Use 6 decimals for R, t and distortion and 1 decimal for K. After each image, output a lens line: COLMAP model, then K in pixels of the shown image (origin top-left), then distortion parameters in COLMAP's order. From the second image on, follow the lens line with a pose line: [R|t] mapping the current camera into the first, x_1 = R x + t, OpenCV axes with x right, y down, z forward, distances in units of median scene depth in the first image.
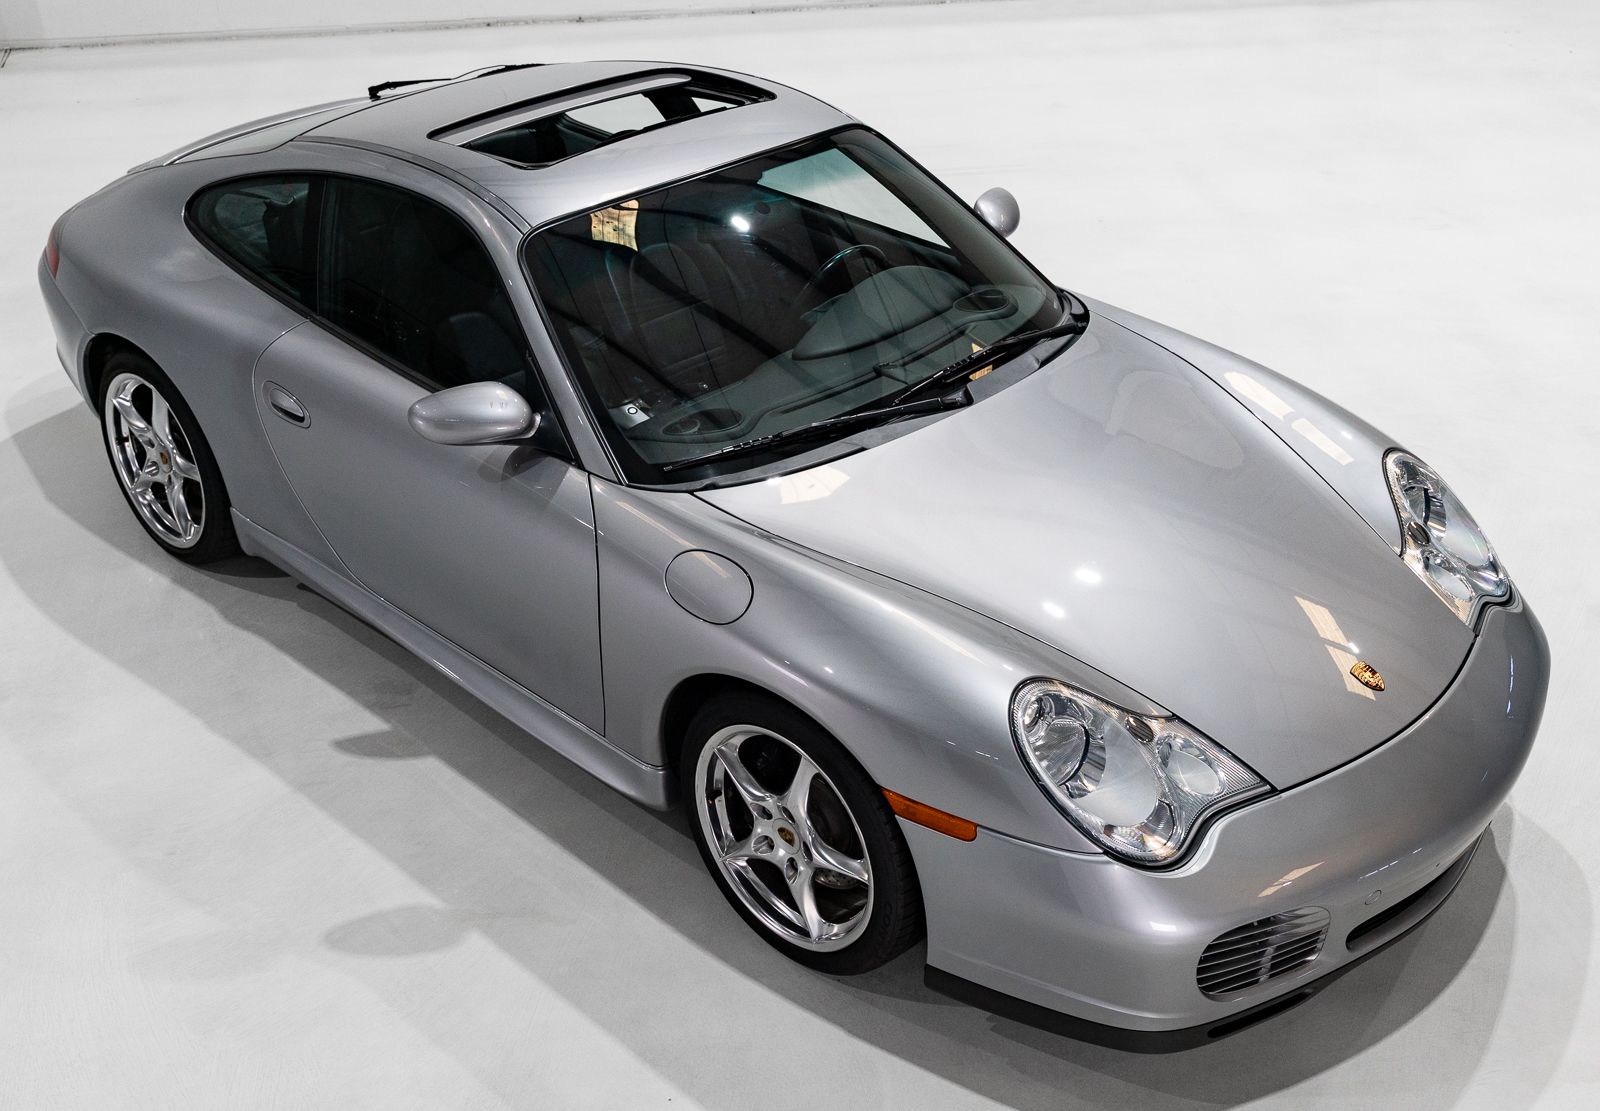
lens RADIAL K [[1979.8, 0, 799.8], [0, 1979.8, 583.7], [0, 0, 1]] dist [-0.009554, 0.017661]
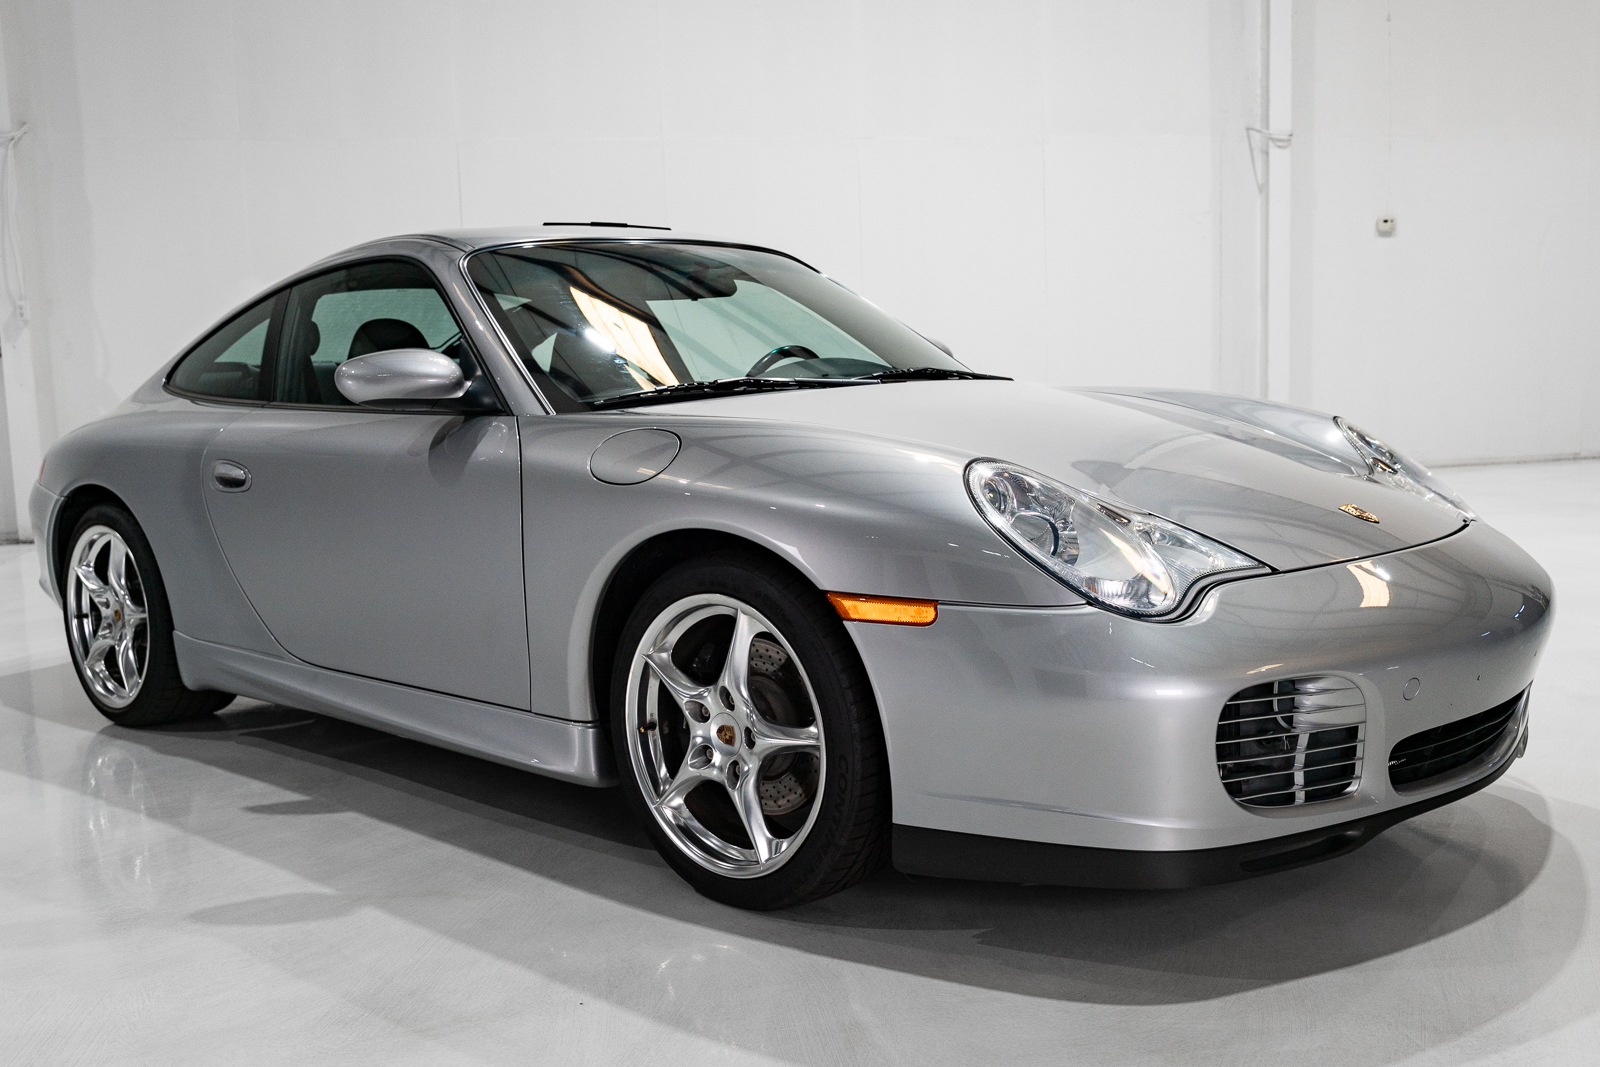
lens RADIAL K [[1646.8, 0, 800.0], [0, 1646.8, 533.5], [0, 0, 1]] dist [0.003032, -0.013673]
pose [[0.999214, -0.037332, 0.013365, 0.019134], [0.039503, 0.908091, -0.416906, 0.348353], [0.003427, 0.417106, 0.908851, 0.301309]]
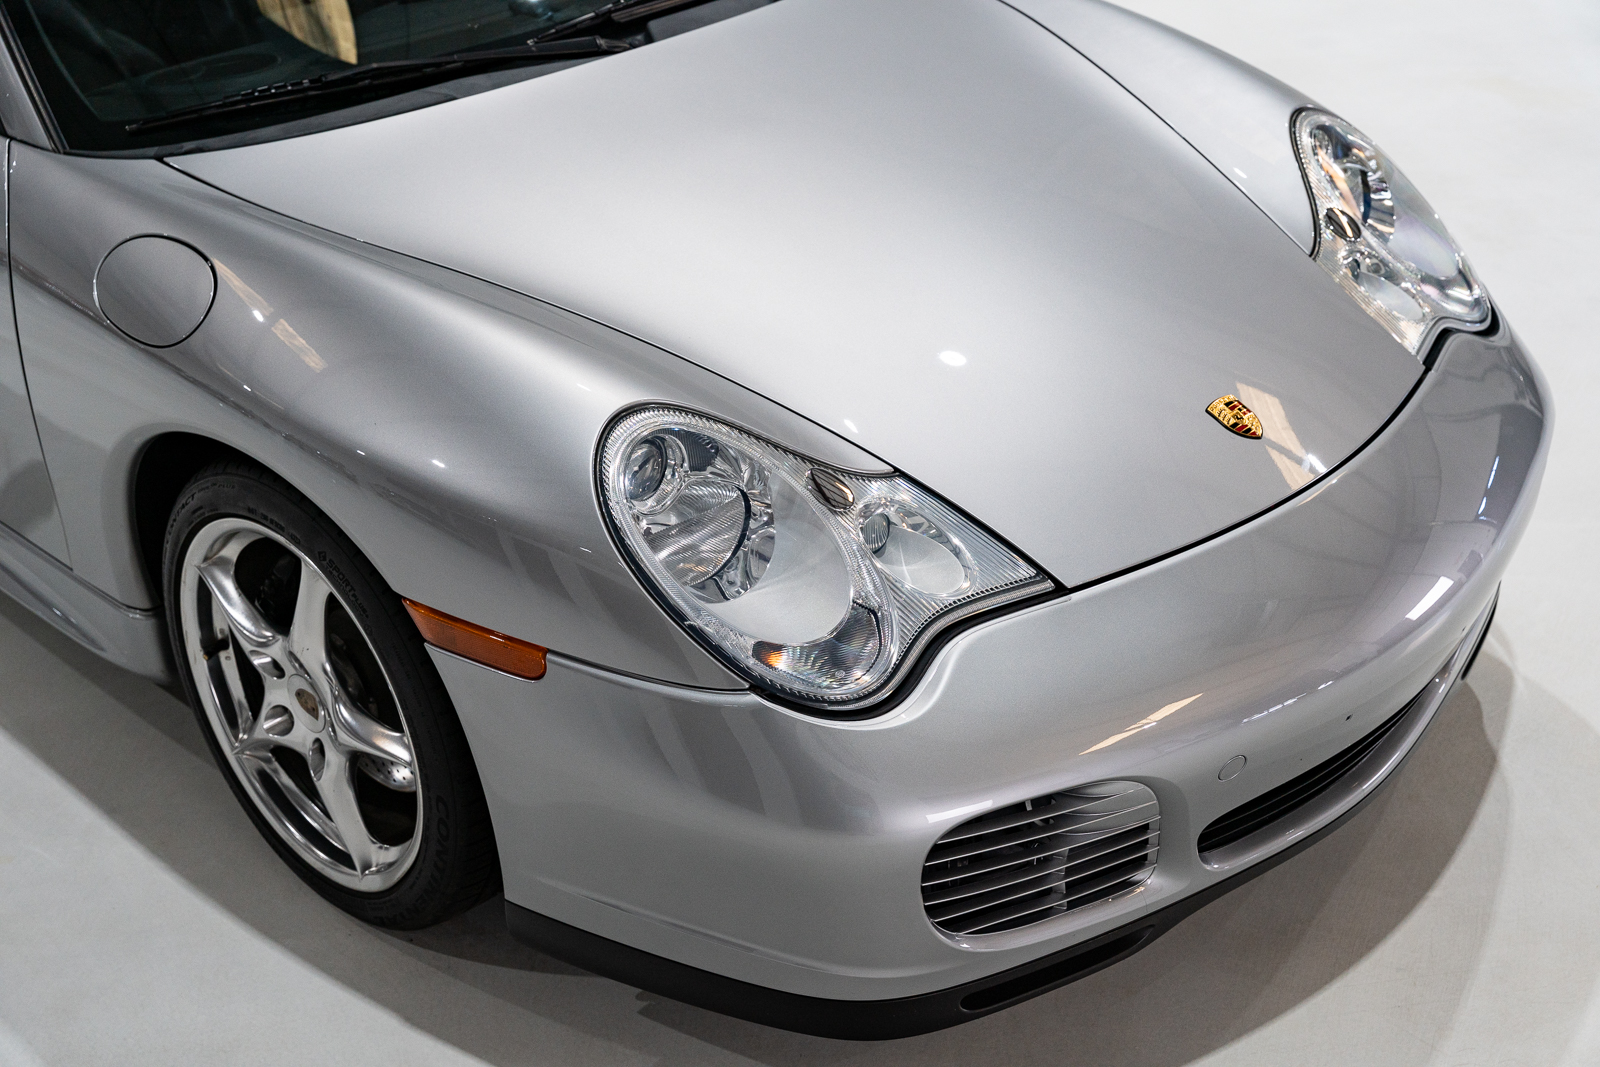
lens RADIAL K [[2261.7, 0, 800.0], [0, 2261.7, 533.5], [0, 0, 1]] dist [0.015944, 0.121828]
pose [[0.999837, -0.017265, -0.005330, 0.150510], [0.017161, 0.999674, -0.018895, 0.090167], [0.005654, 0.018801, 0.999807, 0.293037]]
